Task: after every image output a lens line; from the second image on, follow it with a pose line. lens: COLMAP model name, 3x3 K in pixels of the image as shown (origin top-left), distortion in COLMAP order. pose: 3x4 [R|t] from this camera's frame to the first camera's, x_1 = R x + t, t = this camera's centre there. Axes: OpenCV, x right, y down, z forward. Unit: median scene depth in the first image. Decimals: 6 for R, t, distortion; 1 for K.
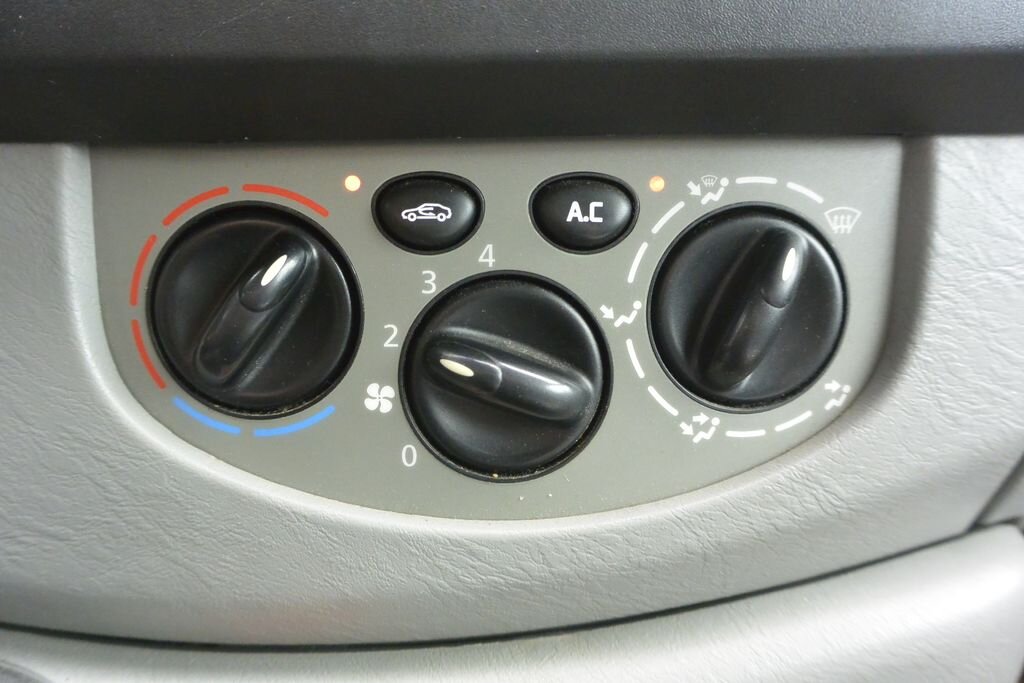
lens RADIAL K [[783.1, 0, 506.4], [0, 783.1, 347.3], [0, 0, 1]] dist [0.001506, 0.003776]
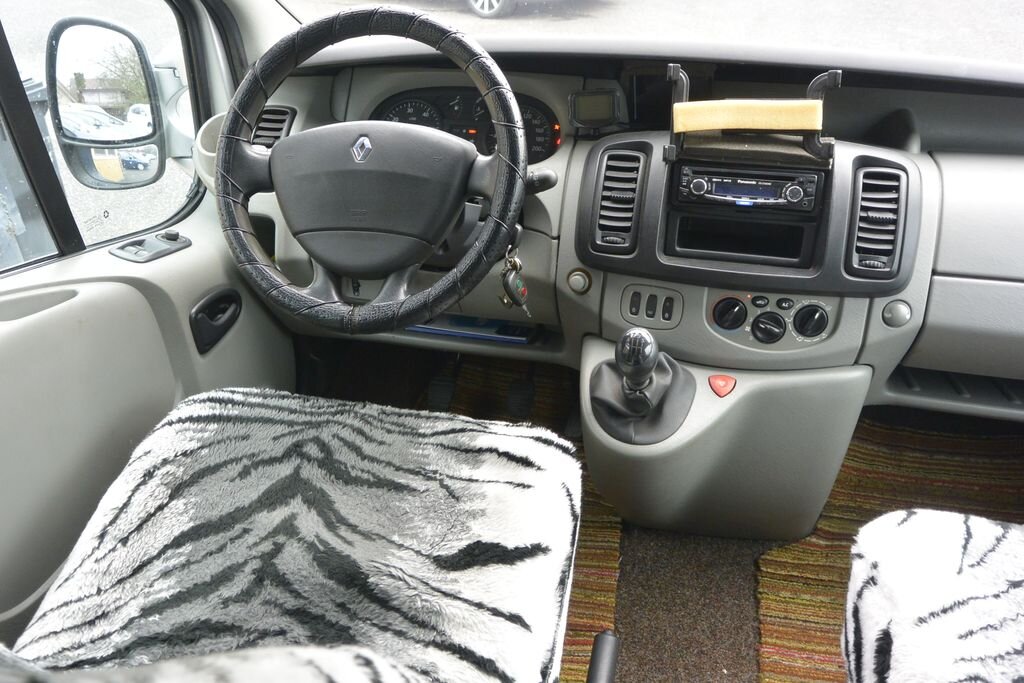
lens RADIAL K [[827.8, 0, 505.6], [0, 827.8, 342.0], [0, 0, 1]] dist [-0.018466, 0.028534]
pose [[0.975495, 0.111534, -0.189659, -0.800693], [-0.078955, 0.982030, 0.171414, -0.831985], [0.205369, -0.152239, 0.966771, -5.956845]]
